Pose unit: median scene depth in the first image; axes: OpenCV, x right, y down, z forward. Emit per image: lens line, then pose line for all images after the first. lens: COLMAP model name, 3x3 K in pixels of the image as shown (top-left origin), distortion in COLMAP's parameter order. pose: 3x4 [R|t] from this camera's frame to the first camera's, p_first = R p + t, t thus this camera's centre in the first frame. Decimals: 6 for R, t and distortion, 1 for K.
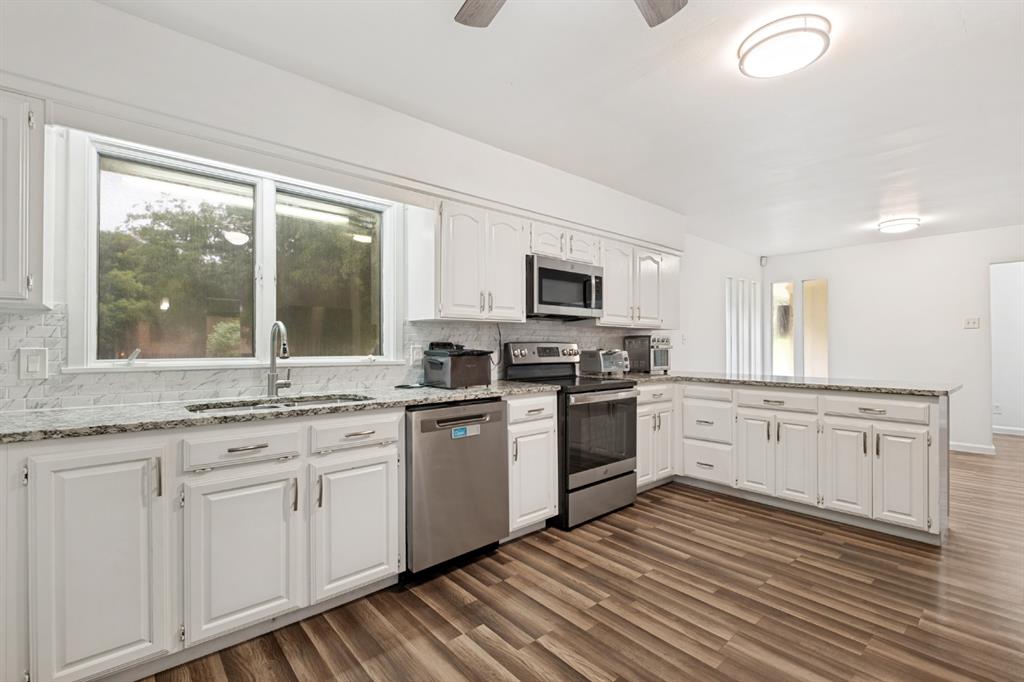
lens RADIAL K [[461.2, 0, 505.3], [0, 461.2, 346.8], [0, 0, 1]] dist [0.008280, -0.003788]
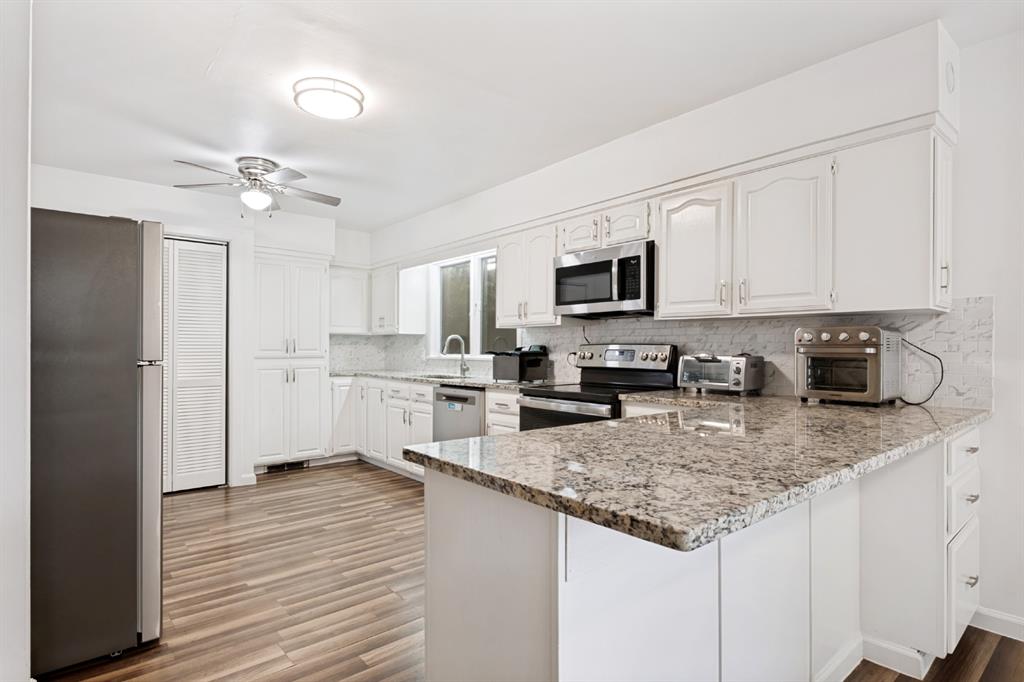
lens RADIAL K [[534.9, 0, 516.0], [0, 534.9, 351.3], [0, 0, 1]] dist [0.004548, 0.000163]
pose [[-0.012432, 0.002912, -0.999918, 1.288503], [-0.005836, 0.999979, 0.002985, 0.002903], [0.999906, 0.005873, -0.012415, 0.976903]]
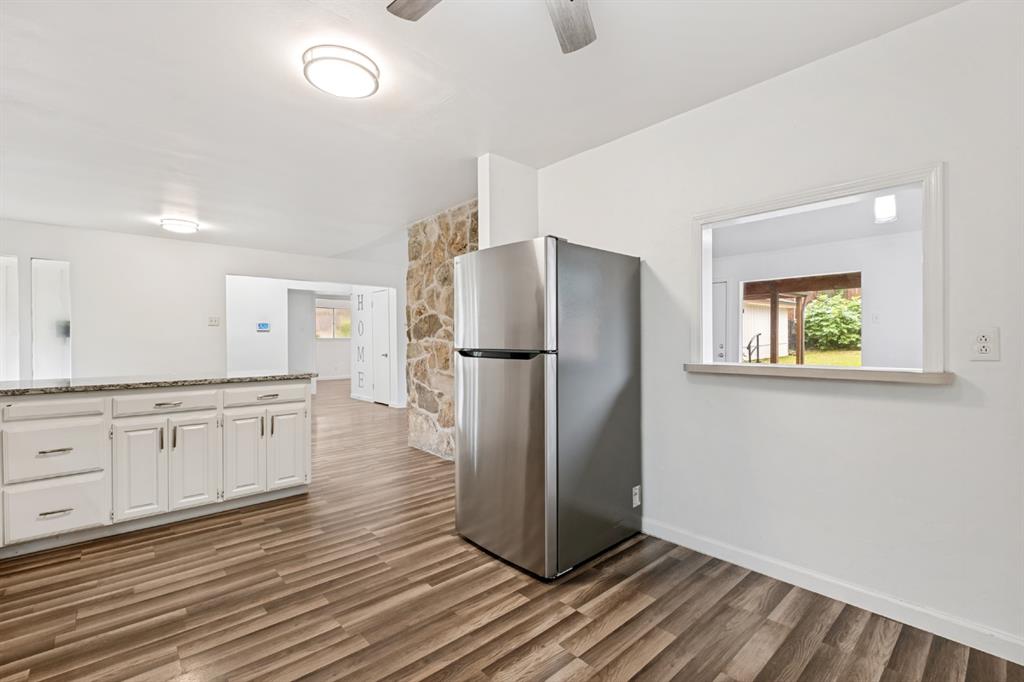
lens RADIAL K [[461.2, 0, 523.4], [0, 461.2, 340.7], [0, 0, 1]] dist [0.008280, -0.003788]
pose [[-0.022872, -0.009643, 0.999692, -0.345058], [0.010721, 0.999894, 0.009890, -0.003724], [-0.999681, 0.010944, -0.022766, 0.380364]]
